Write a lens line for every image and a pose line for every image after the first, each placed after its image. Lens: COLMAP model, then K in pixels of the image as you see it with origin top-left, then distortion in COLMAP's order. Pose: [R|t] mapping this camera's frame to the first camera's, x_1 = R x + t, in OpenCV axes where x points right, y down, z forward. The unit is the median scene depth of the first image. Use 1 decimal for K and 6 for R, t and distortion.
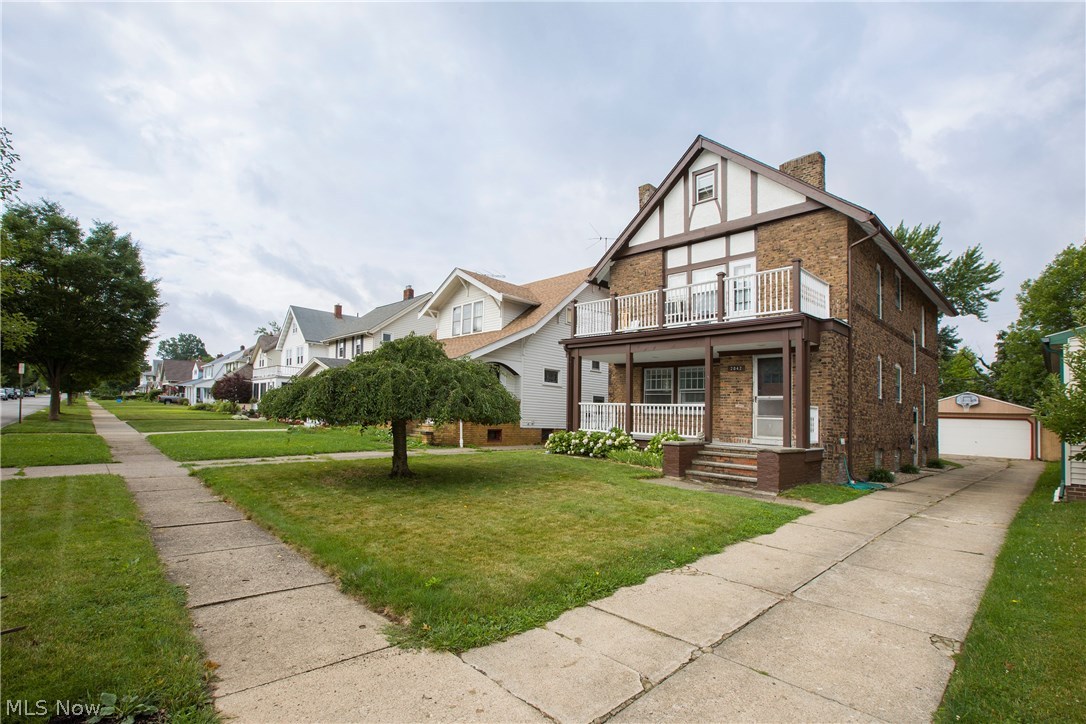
lens RADIAL K [[542.0, 0, 543.8], [0, 542.0, 363.6], [0, 0, 1]] dist [-0.025060, 0.000279]
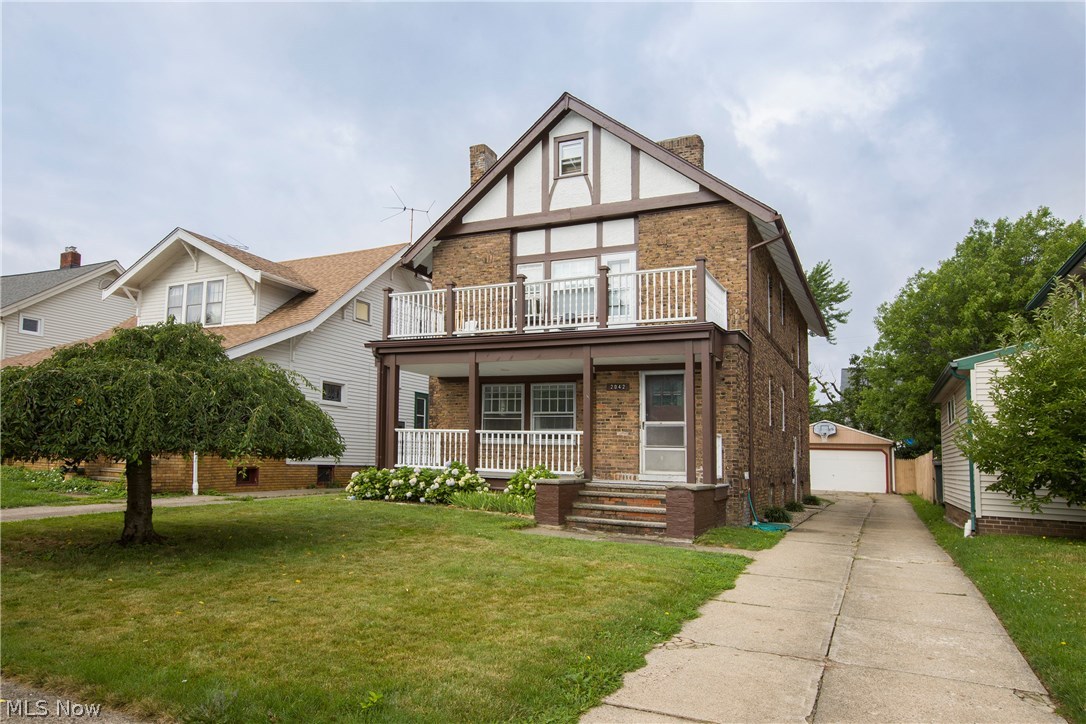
lens RADIAL K [[713.3, 0, 543.0], [0, 713.3, 362.0], [0, 0, 1]] dist [0.001289, 0.005058]
pose [[0.933484, 0.039870, 0.356395, -0.104534], [-0.030803, 0.999042, -0.031082, 0.006974], [-0.357293, 0.018036, 0.933818, 0.038024]]
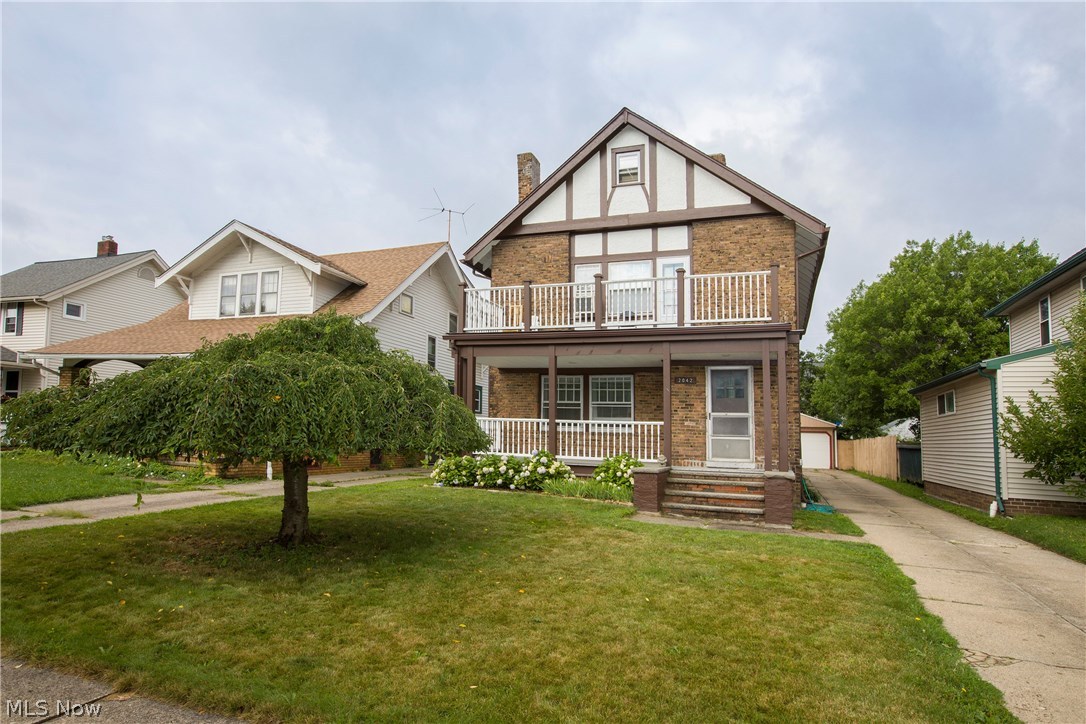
lens RADIAL K [[610.4, 0, 543.0], [0, 610.4, 362.0], [0, 0, 1]] dist [-0.030554, 0.034523]
pose [[0.892206, 0.046980, 0.449178, -0.254271], [-0.043976, 0.998886, -0.017125, 0.004778], [-0.449482, -0.004474, 0.893278, 0.200038]]
